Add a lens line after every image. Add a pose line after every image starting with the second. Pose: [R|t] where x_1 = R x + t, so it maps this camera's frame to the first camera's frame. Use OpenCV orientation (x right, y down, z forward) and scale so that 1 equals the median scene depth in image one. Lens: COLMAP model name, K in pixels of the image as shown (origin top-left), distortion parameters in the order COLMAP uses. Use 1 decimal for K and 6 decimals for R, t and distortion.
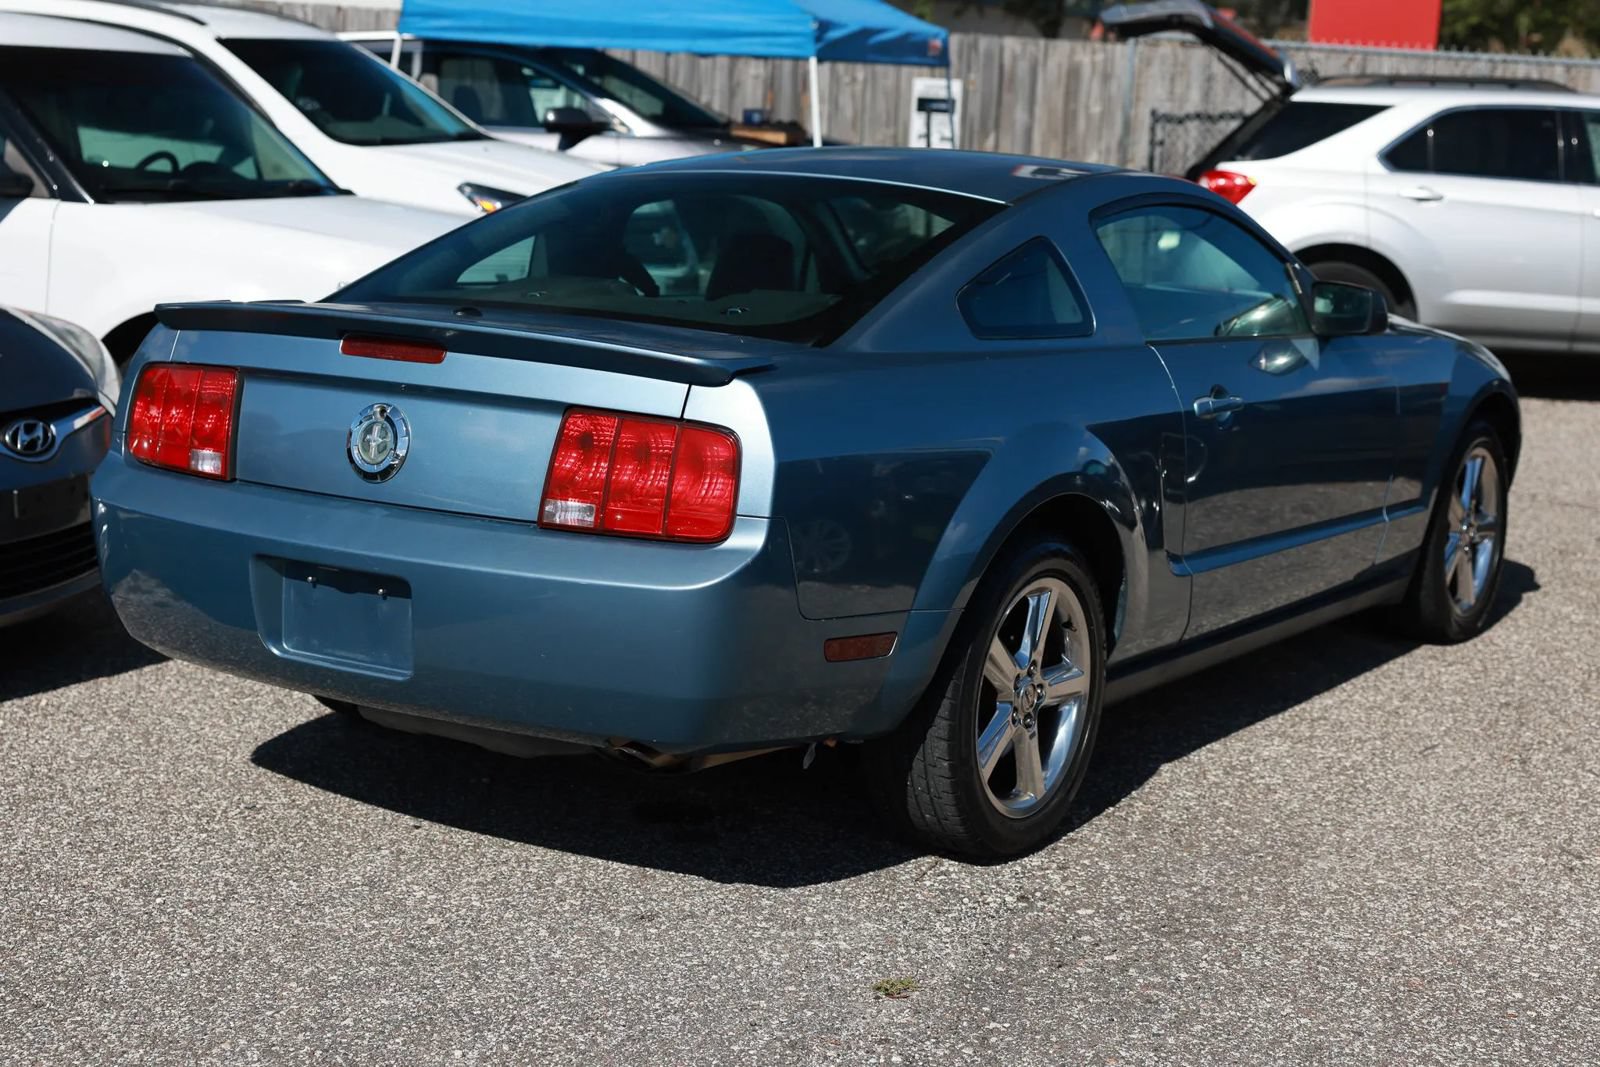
lens RADIAL K [[2488.9, 0, 782.0], [0, 2488.9, 529.9], [0, 0, 1]] dist [0.069019, 0.008085]
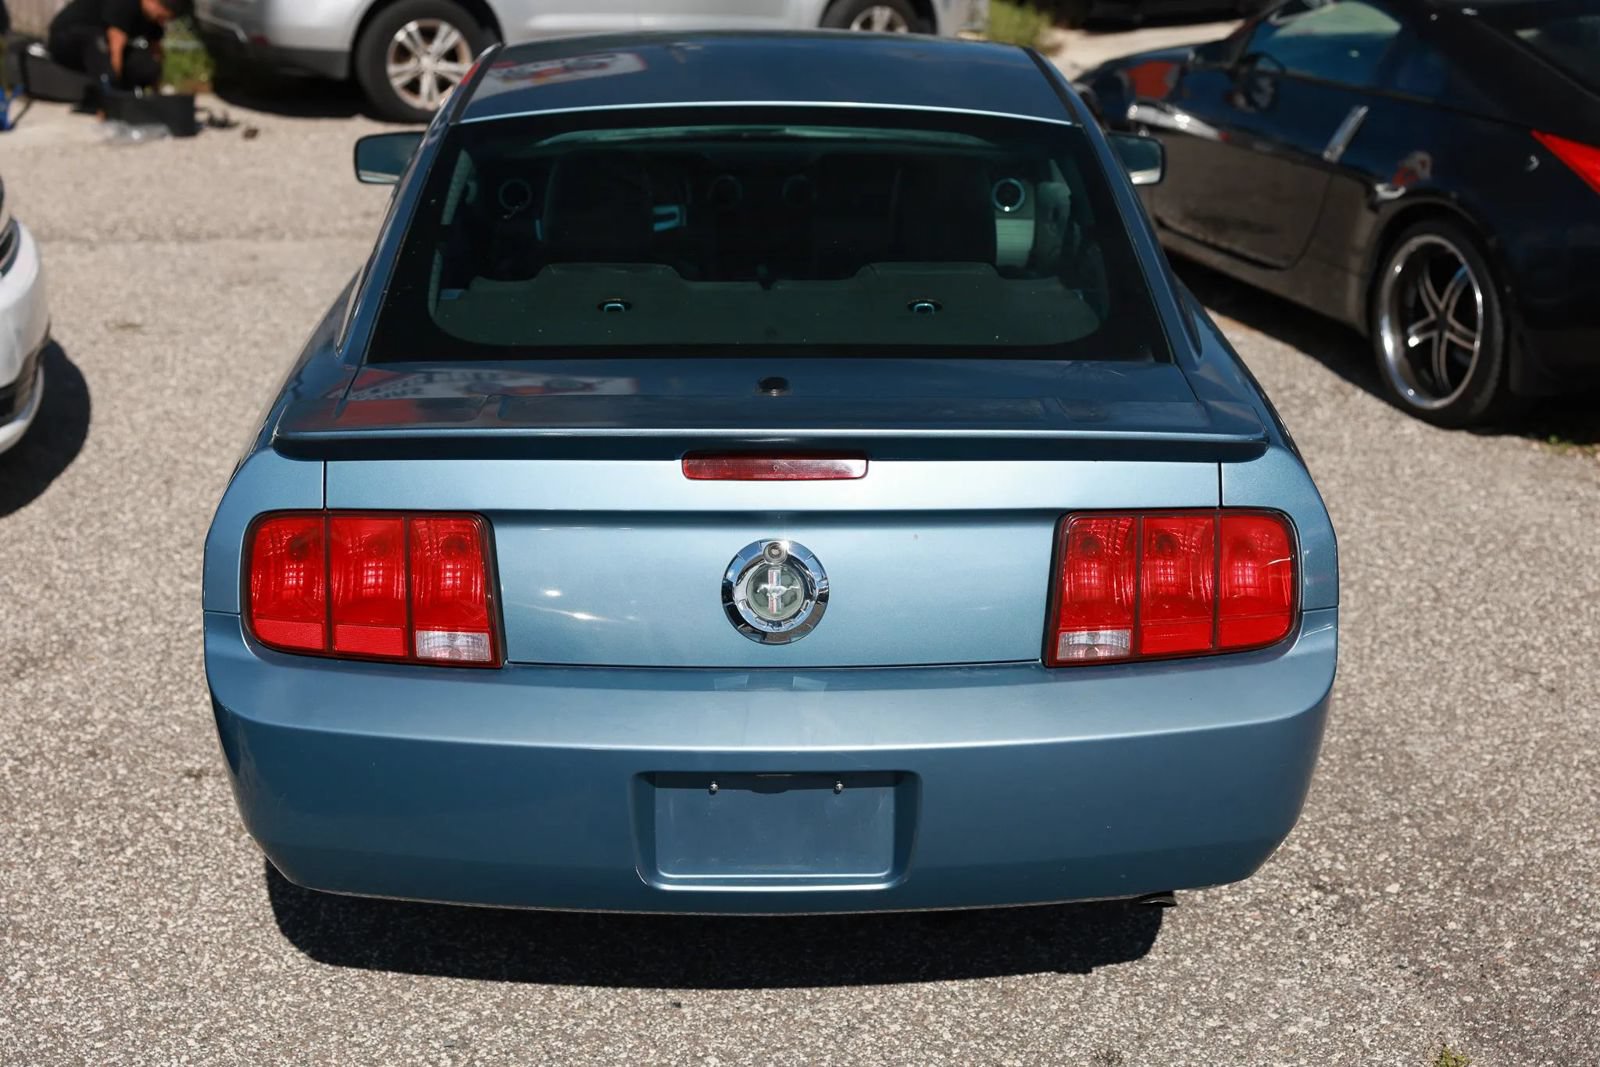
lens RADIAL K [[2177.1, 0, 800.0], [0, 2177.1, 533.5], [0, 0, 1]] dist [0.061221, 0.062335]
pose [[0.822188, -0.210192, 0.528986, -0.480784], [0.112737, 0.971046, 0.210621, -0.182284], [-0.557940, -0.113534, 0.822078, 0.440961]]
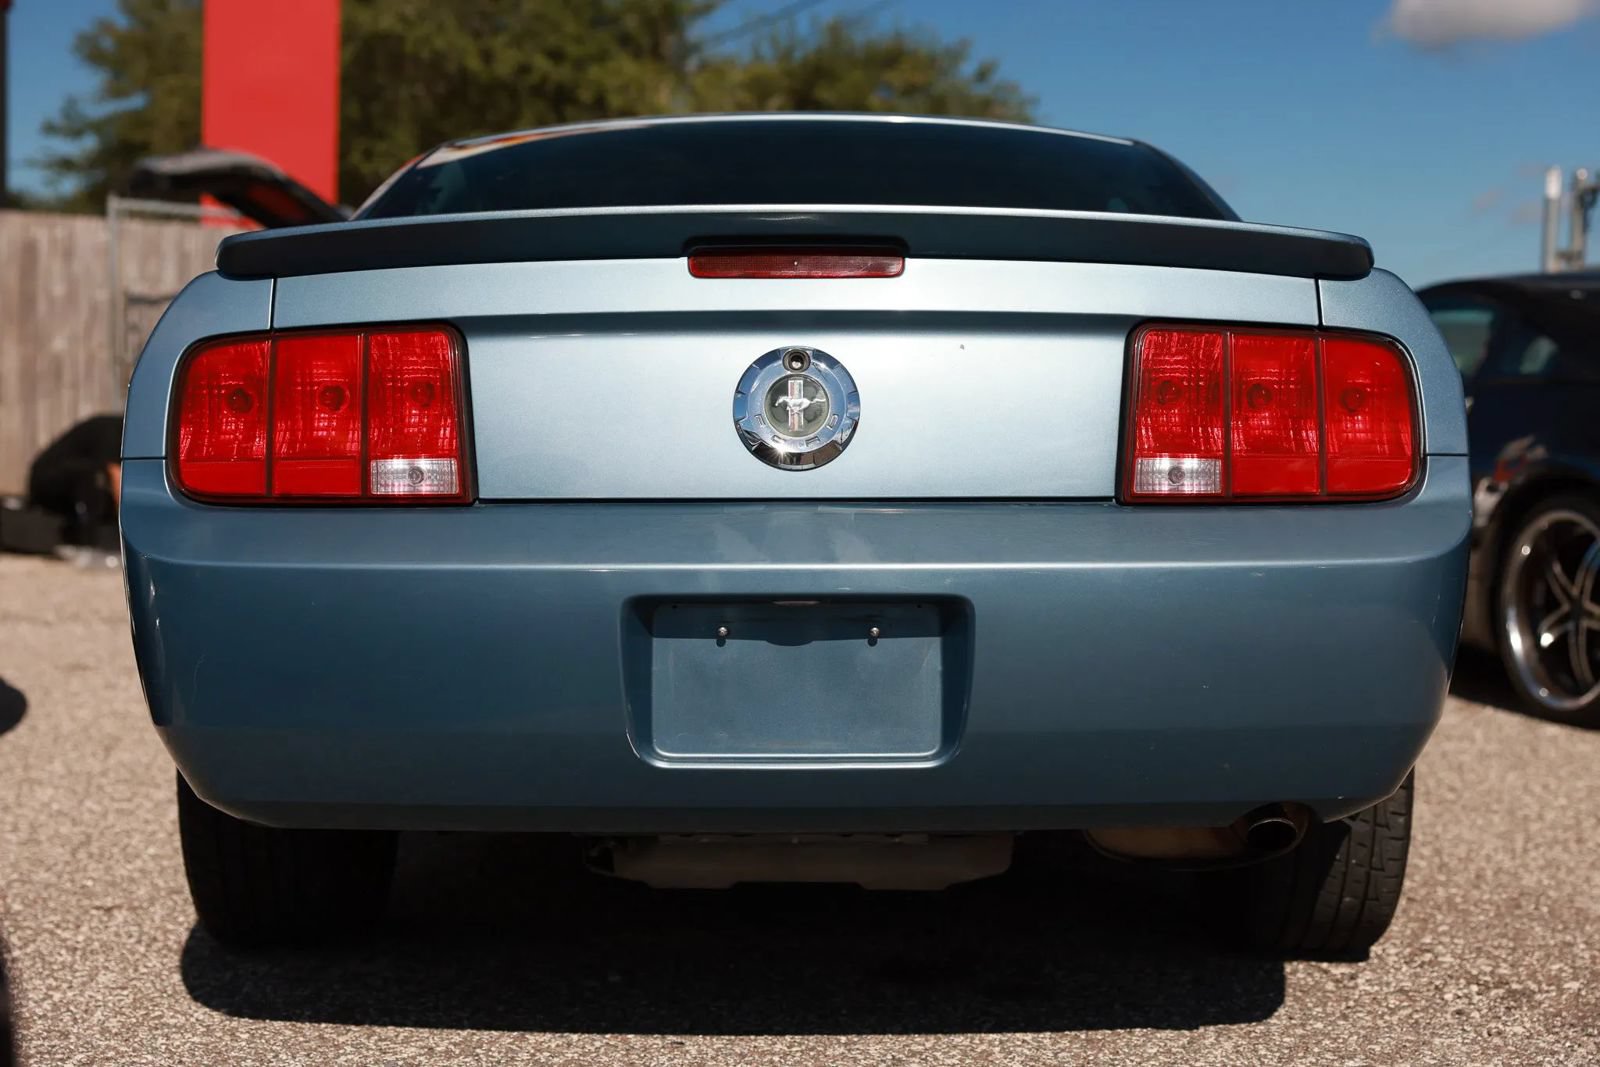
lens RADIAL K [[2443.1, 0, 800.0], [0, 2443.1, 533.5], [0, 0, 1]] dist [0.091025, 0.009656]
pose [[0.832790, -0.059417, 0.550391, -0.487476], [0.118169, 0.990388, -0.071884, 0.040141], [-0.540830, 0.124903, 0.831806, 0.466631]]
